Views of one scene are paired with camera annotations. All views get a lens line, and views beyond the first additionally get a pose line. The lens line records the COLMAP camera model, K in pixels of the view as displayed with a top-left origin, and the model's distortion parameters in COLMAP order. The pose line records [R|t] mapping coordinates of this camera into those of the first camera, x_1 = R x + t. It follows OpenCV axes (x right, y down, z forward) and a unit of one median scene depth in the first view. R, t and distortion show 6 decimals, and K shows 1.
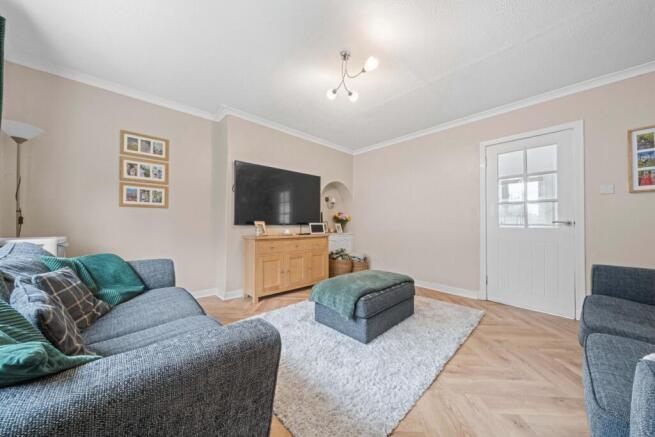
lens RADIAL K [[222.2, 0, 327.4], [0, 222.2, 226.9], [0, 0, 1]] dist [-0.000749, -0.000028]
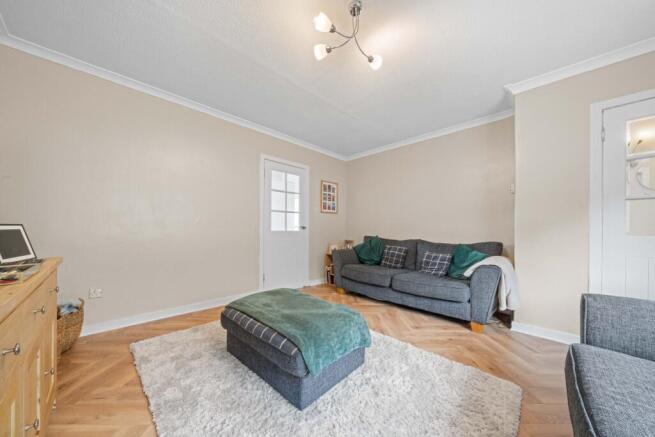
lens RADIAL K [[229.9, 0, 324.4], [0, 229.9, 227.3], [0, 0, 1]] dist [-0.000788, -0.000087]
pose [[-0.025407, 0.003634, 0.999671, -0.540683], [-0.000753, 0.999993, -0.003655, -0.011774], [-0.999677, -0.000846, -0.025404, 0.837055]]
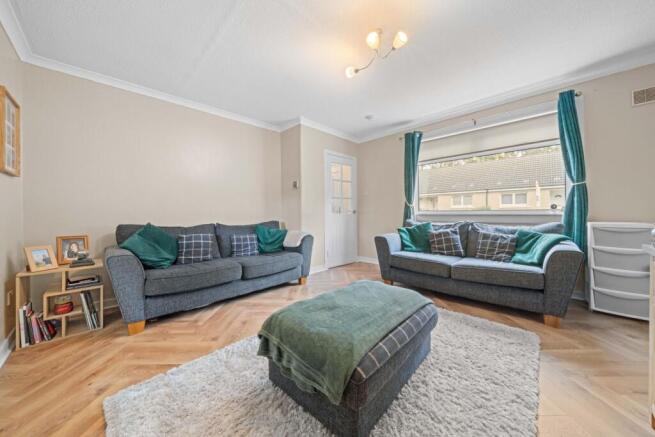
lens RADIAL K [[230.8, 0, 324.6], [0, 230.8, 212.0], [0, 0, 1]] dist [-0.000238, -0.000023]
pose [[-0.999370, 0.003134, -0.035340, 0.258379], [0.002713, 0.999925, 0.011934, -0.019734], [0.035375, 0.011830, -0.999304, 1.490170]]
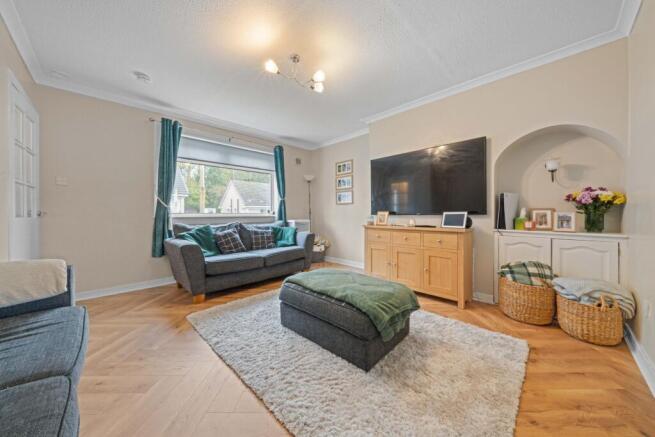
lens RADIAL K [[227.1, 0, 330.3], [0, 227.1, 216.4], [0, 0, 1]] dist [-0.000312, -0.000075]
pose [[0.040875, 0.007486, -0.999136, 0.909212], [-0.008851, 0.999935, 0.007130, -0.007276], [0.999125, 0.008551, 0.040939, 0.844274]]
